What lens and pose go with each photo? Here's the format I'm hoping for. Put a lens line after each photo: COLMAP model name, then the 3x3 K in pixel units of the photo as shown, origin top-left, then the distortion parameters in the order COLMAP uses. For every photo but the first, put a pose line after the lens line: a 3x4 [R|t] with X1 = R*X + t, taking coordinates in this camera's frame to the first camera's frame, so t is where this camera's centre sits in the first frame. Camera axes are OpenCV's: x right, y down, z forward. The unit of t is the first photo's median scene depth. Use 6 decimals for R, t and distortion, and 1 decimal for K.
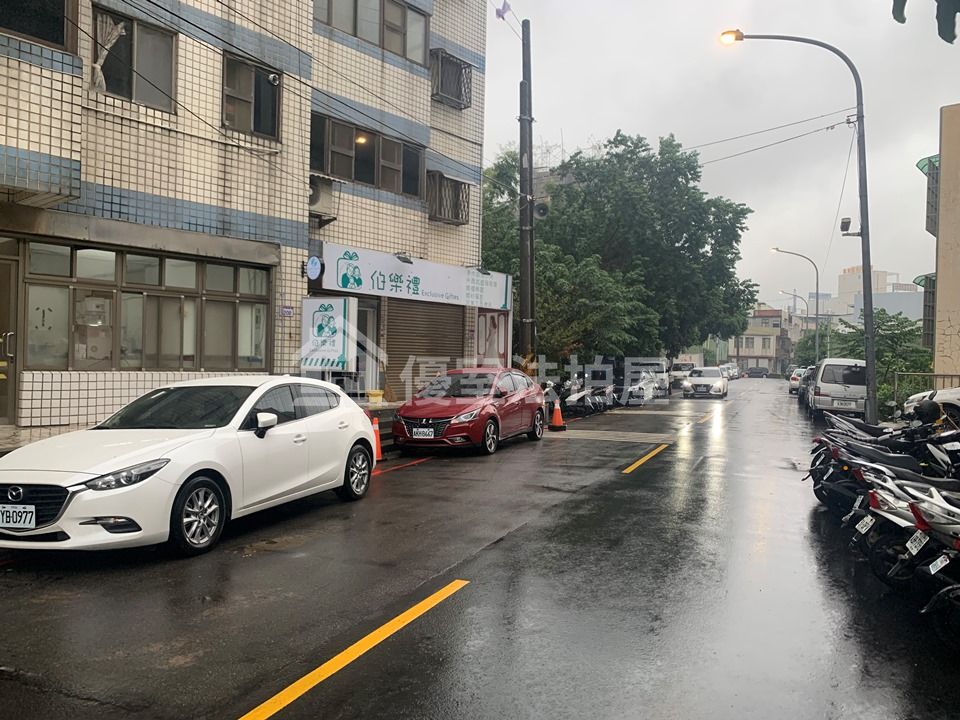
lens RADIAL K [[732.2, 0, 472.6], [0, 732.2, 363.2], [0, 0, 1]] dist [0.052427, -0.066315]
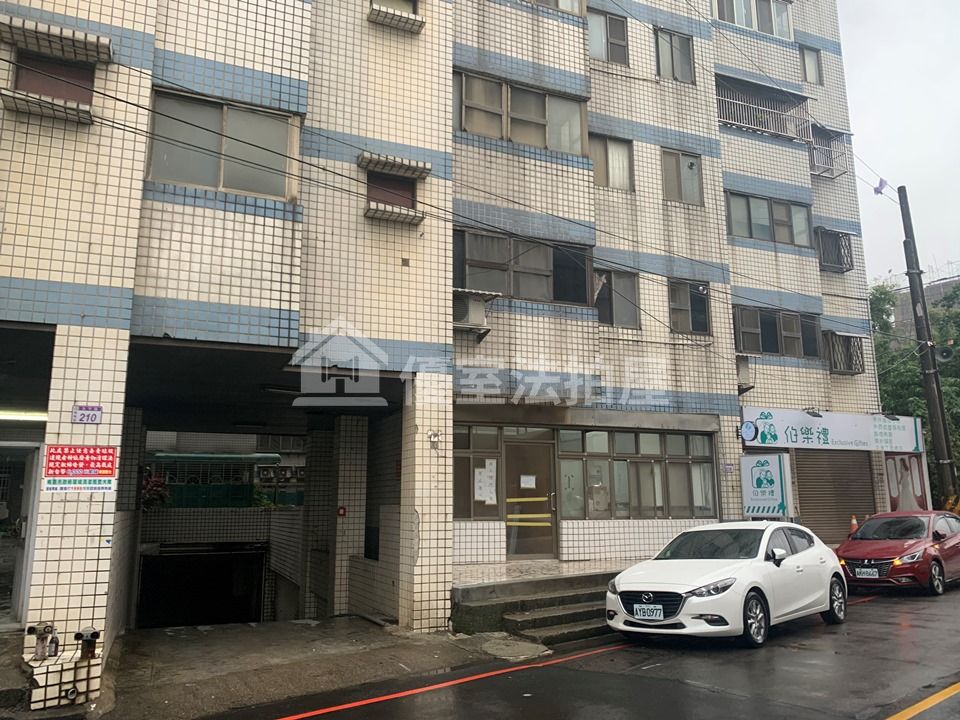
lens RADIAL K [[732.2, 0, 472.6], [0, 732.2, 363.2], [0, 0, 1]] dist [0.052427, -0.066315]
pose [[0.899302, -0.109546, -0.423386, -0.101545], [0.024997, 0.979413, -0.200315, -0.006154], [0.436613, 0.169560, 0.883526, -0.320493]]
